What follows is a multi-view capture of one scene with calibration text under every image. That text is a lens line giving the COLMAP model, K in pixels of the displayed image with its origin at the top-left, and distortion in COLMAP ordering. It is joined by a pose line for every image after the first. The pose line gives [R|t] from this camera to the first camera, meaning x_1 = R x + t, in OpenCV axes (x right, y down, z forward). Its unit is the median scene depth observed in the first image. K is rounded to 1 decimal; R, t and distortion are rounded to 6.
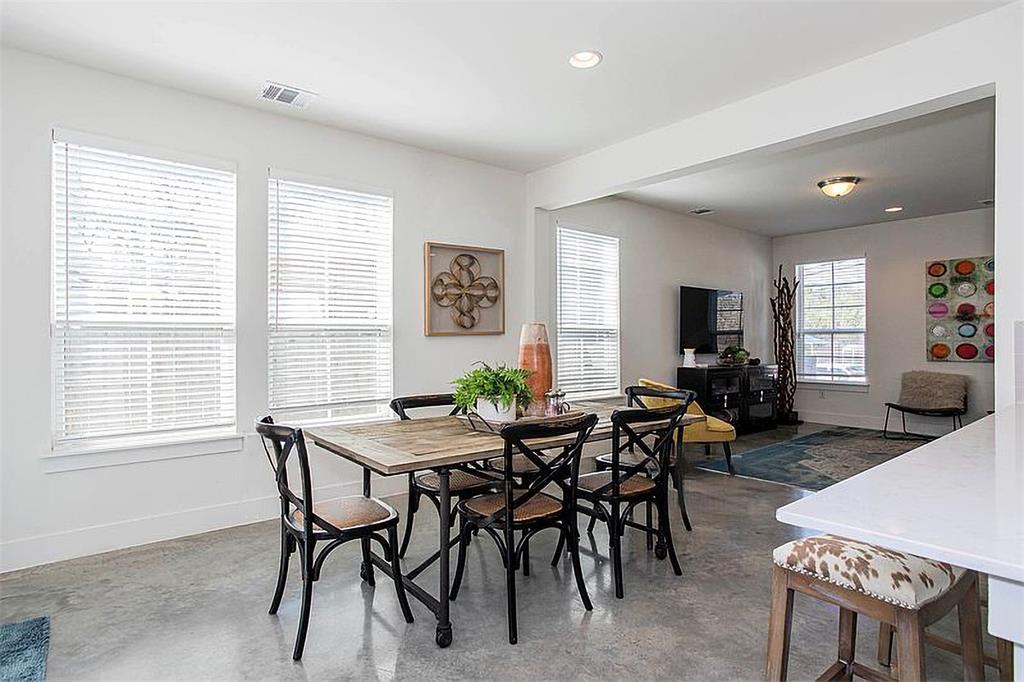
lens RADIAL K [[517.2, 0, 564.2], [0, 517.2, 341.8], [0, 0, 1]] dist [-0.028979, -0.000171]
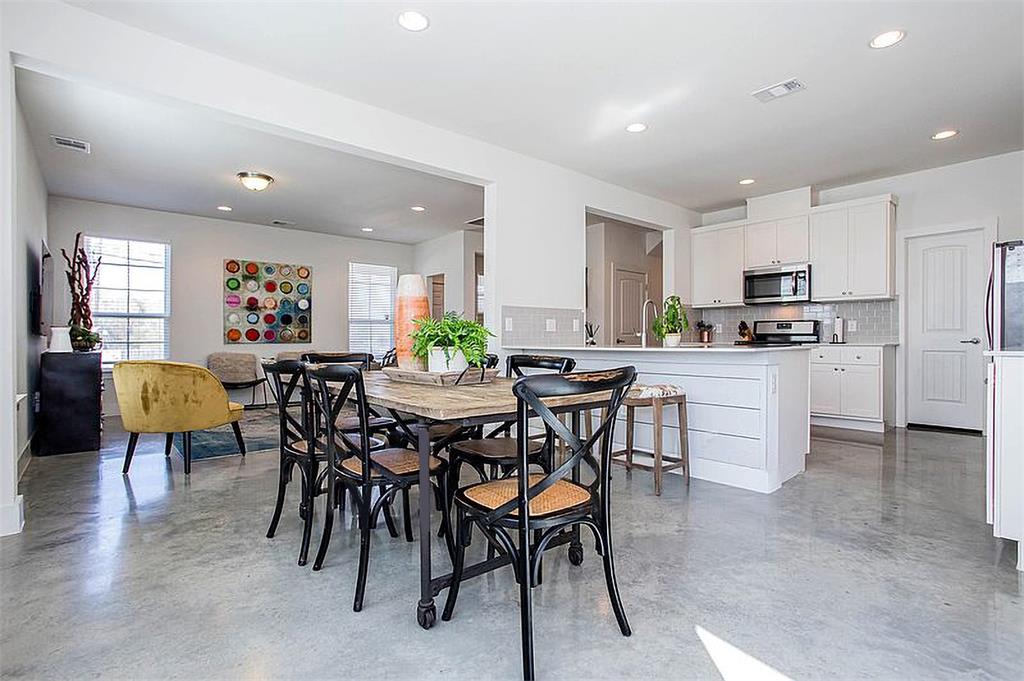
lens RADIAL K [[489.4, 0, 486.9], [0, 489.4, 337.2], [0, 0, 1]] dist [-0.012117, 0.004167]
pose [[0.072421, -0.011322, 0.997310, -0.376290], [-0.003810, 0.999925, 0.011629, 0.008090], [-0.997367, -0.004642, 0.072373, 0.320765]]
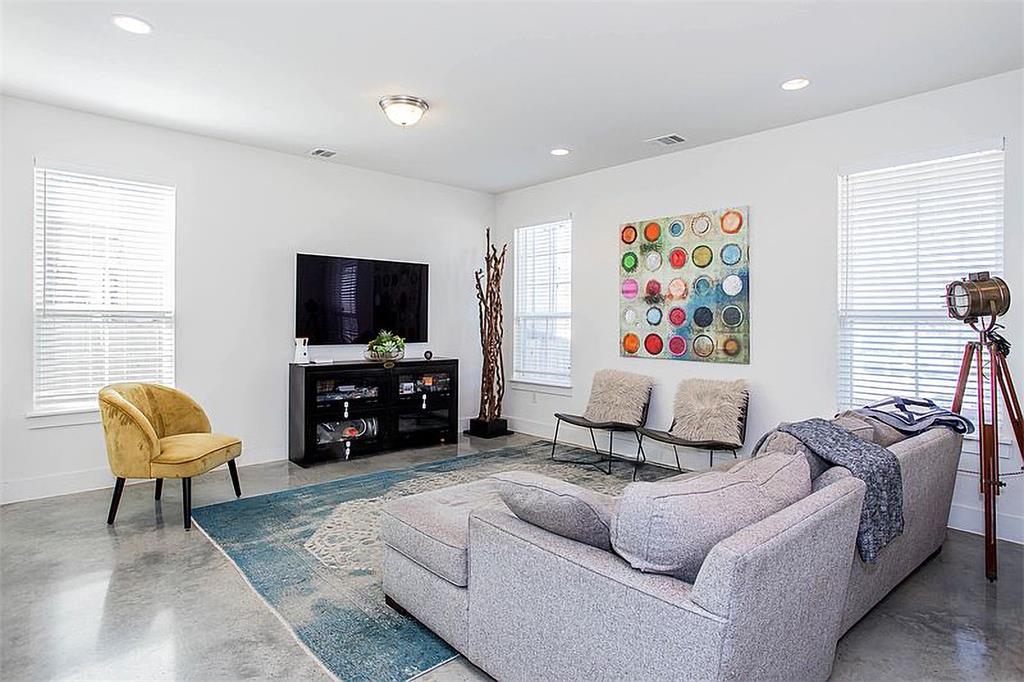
lens RADIAL K [[568.6, 0, 509.2], [0, 568.6, 313.4], [0, 0, 1]] dist [-0.023200, 0.008559]
pose [[0.998532, 0.004539, 0.053979, 0.518227], [-0.003652, 0.999857, -0.016518, -0.011387], [-0.054046, 0.016297, 0.998405, 0.175261]]
